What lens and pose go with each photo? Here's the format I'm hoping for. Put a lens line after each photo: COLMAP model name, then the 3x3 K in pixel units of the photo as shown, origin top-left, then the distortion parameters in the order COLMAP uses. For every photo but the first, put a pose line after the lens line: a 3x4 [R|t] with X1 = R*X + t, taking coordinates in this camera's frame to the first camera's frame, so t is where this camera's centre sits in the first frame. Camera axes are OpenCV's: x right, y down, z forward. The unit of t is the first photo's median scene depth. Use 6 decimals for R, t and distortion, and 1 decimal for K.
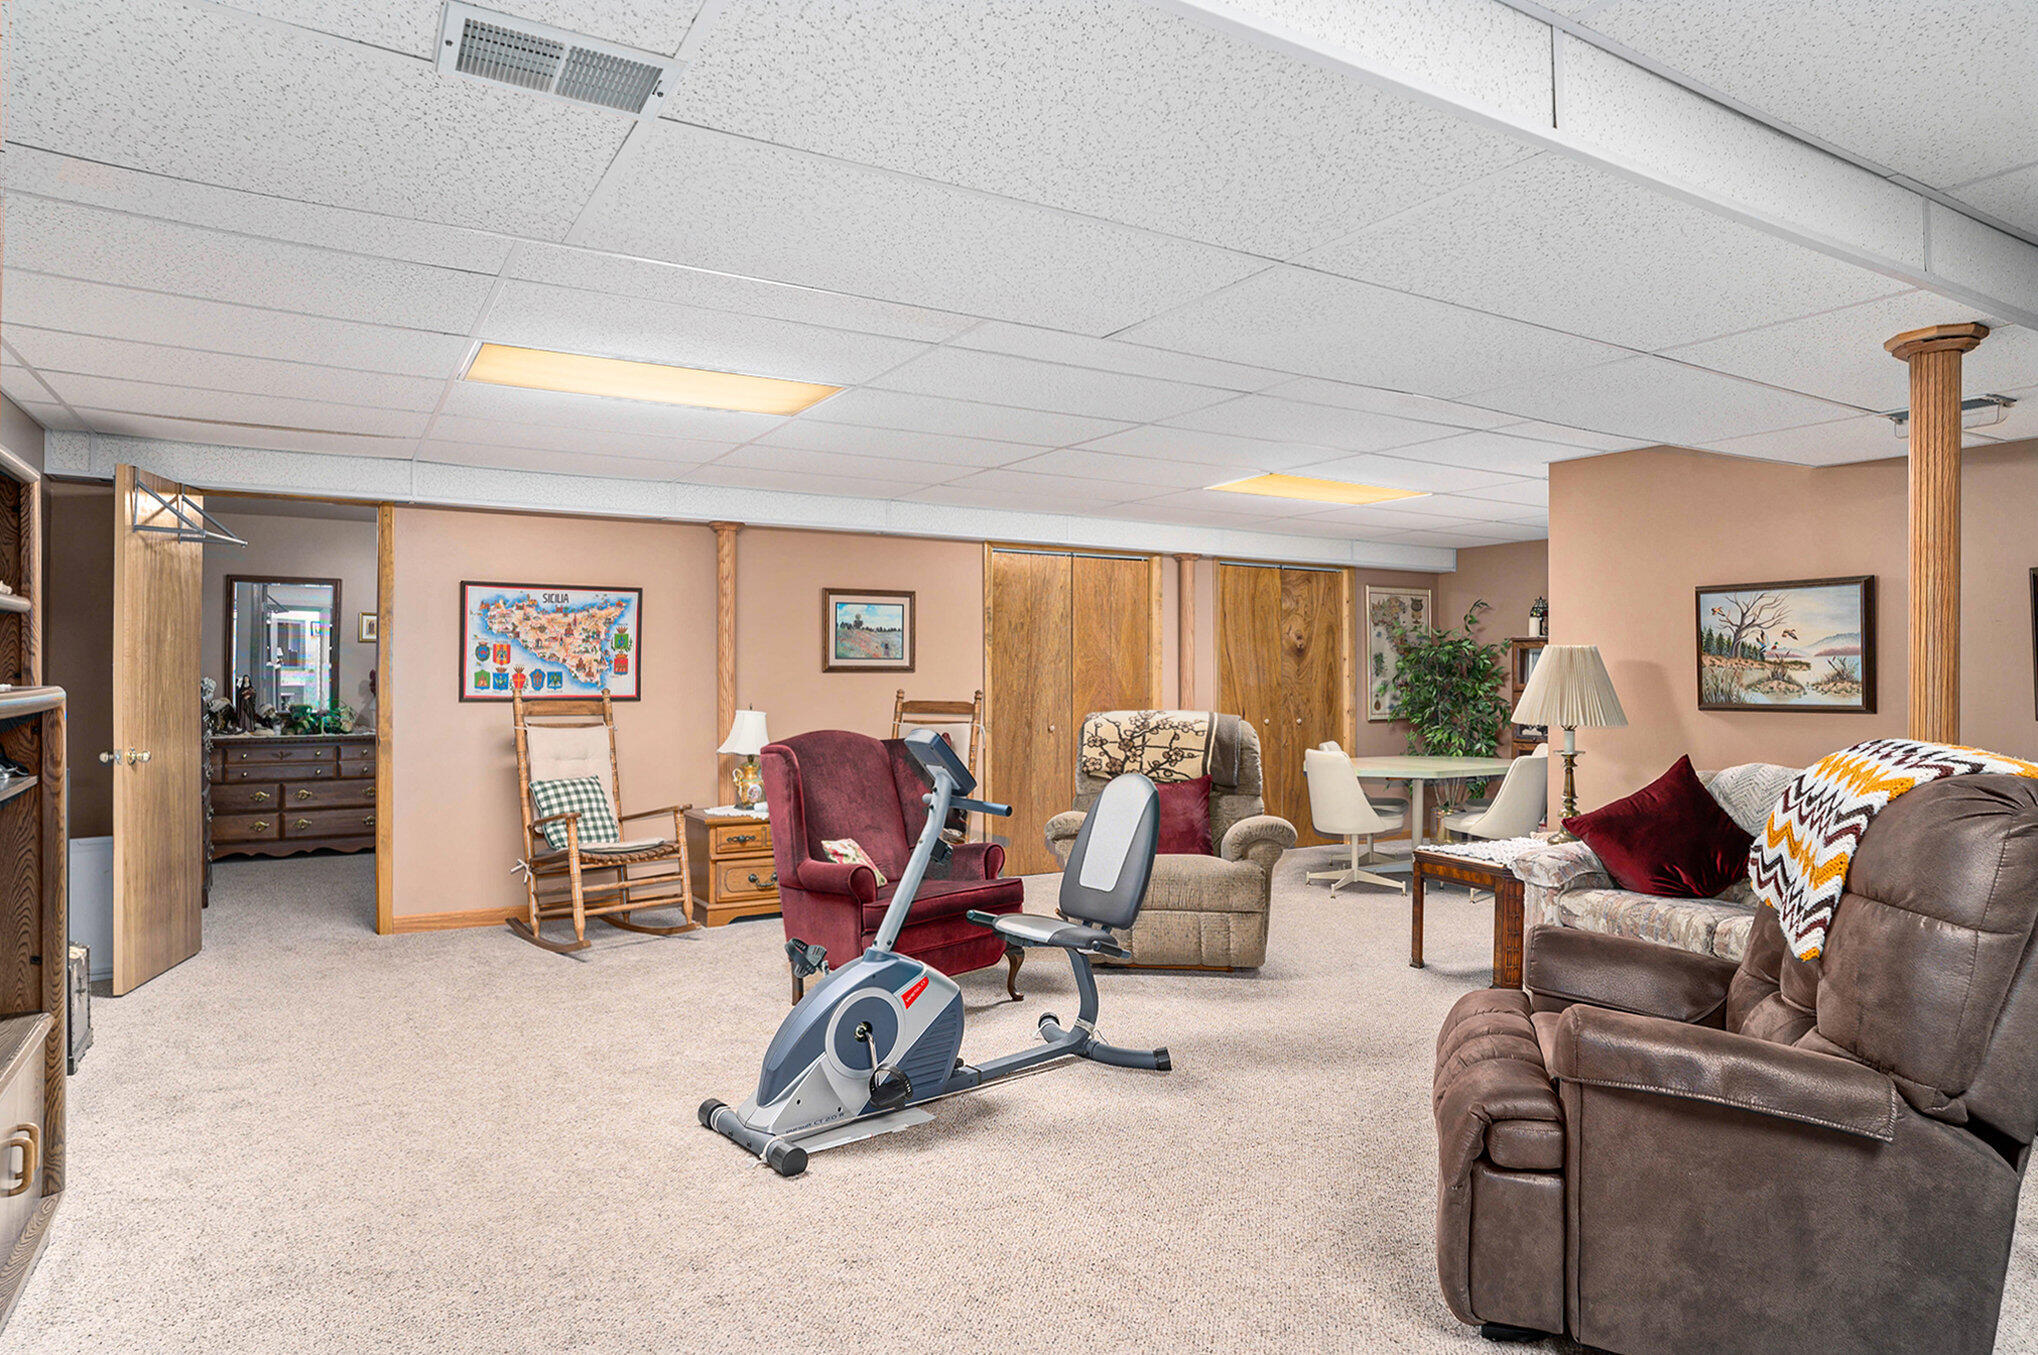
lens RADIAL K [[1237.8, 0, 1018.5], [0, 1237.8, 675.4], [0, 0, 1]] dist [0.002207, 0.004026]
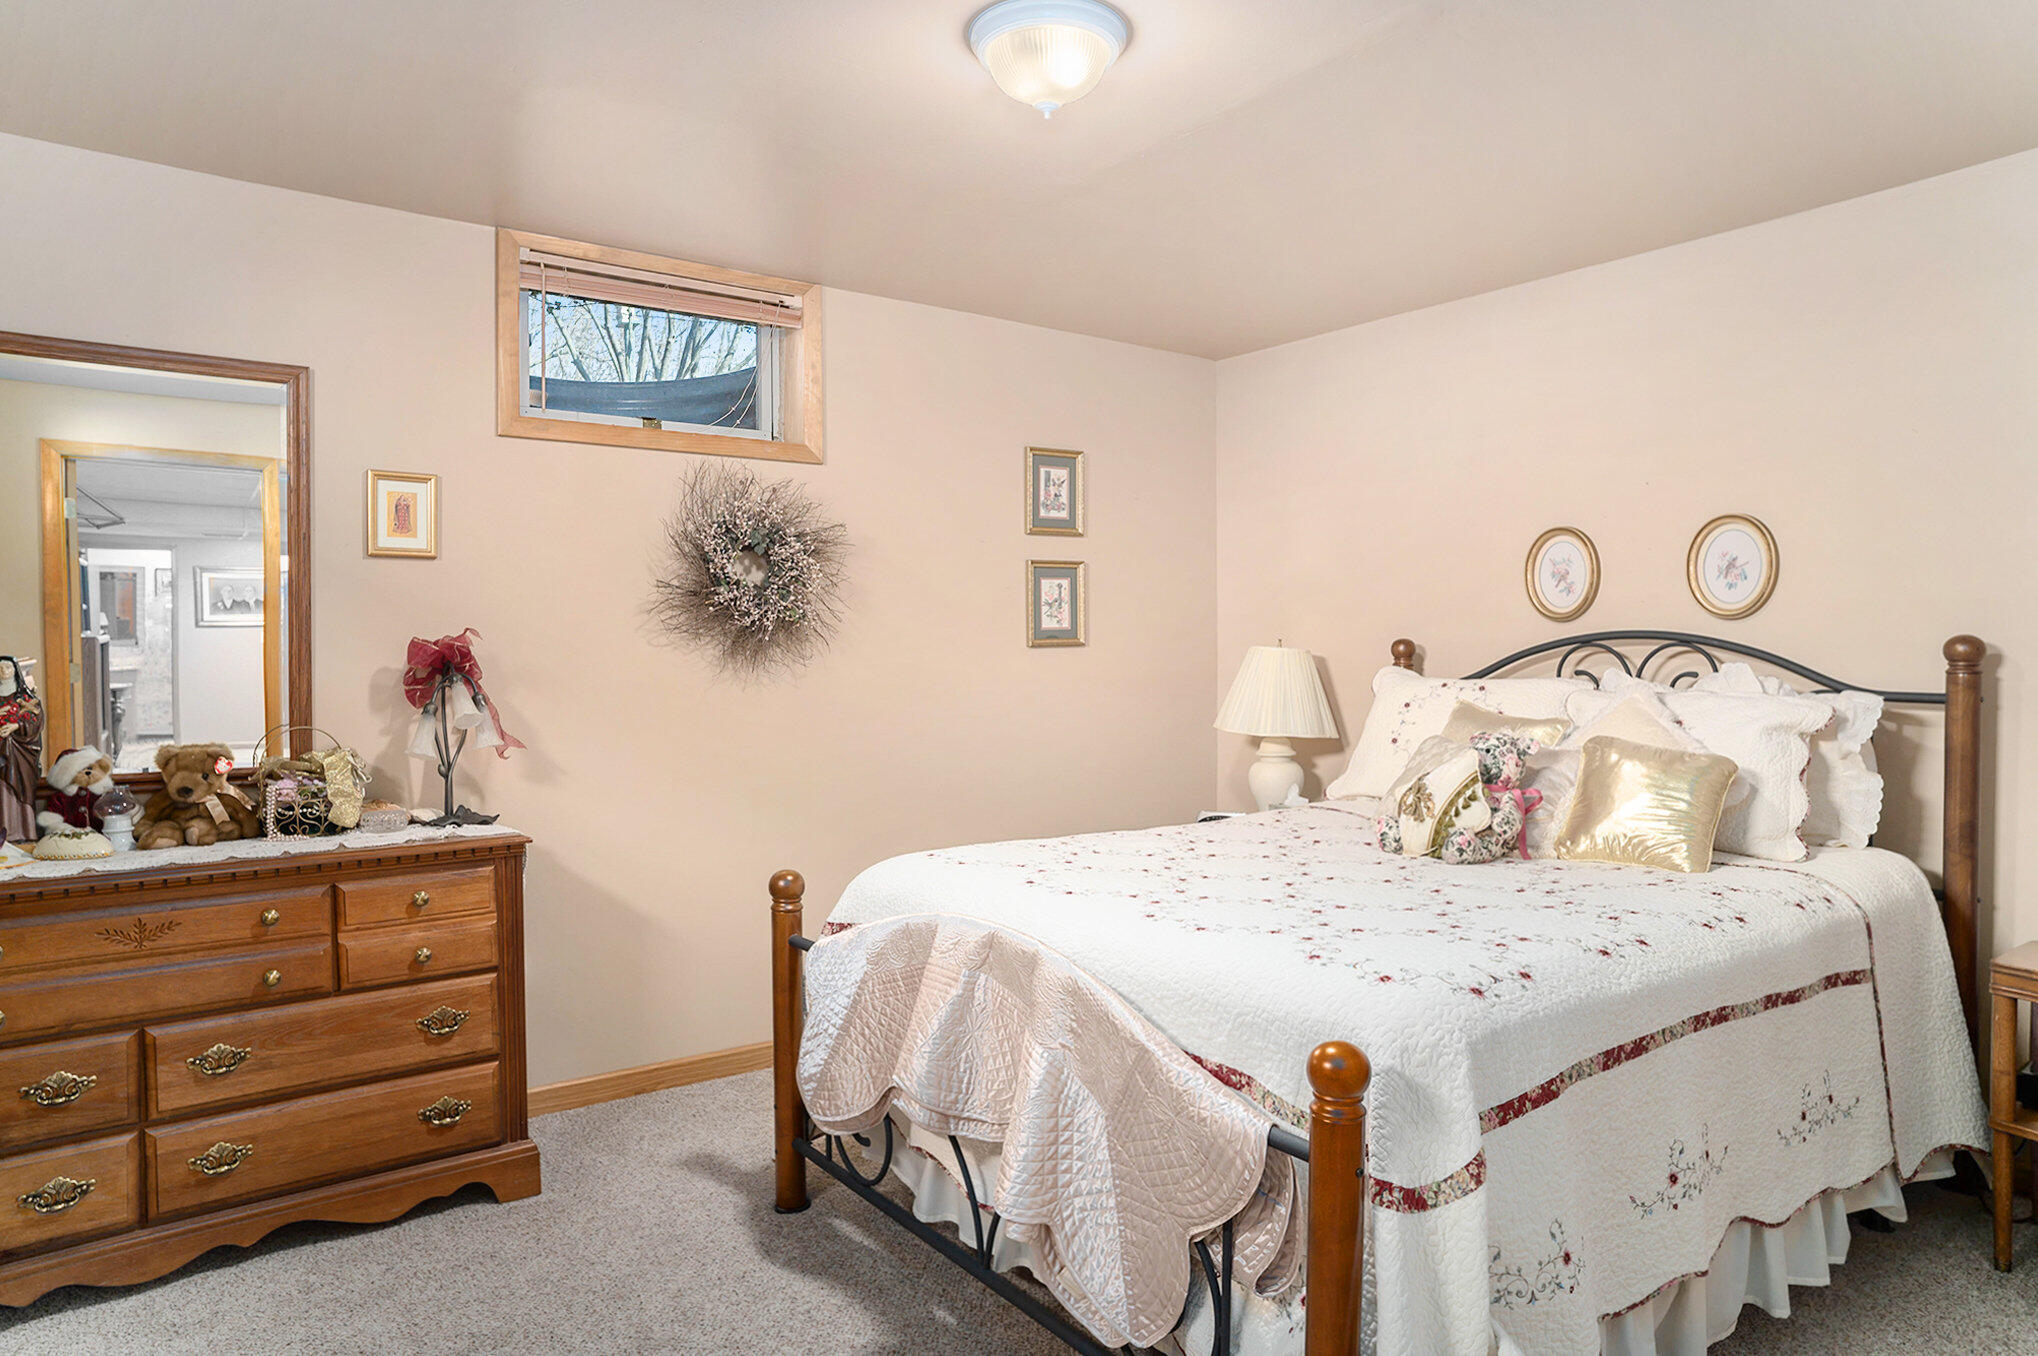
lens RADIAL K [[1237.8, 0, 1023.1], [0, 1237.8, 674.5], [0, 0, 1]] dist [0.002207, 0.004026]
pose [[0.994768, -0.009188, 0.101745, -0.414790], [0.006911, 0.999718, 0.022709, -0.001007], [-0.101925, -0.021887, 0.994551, 0.686362]]
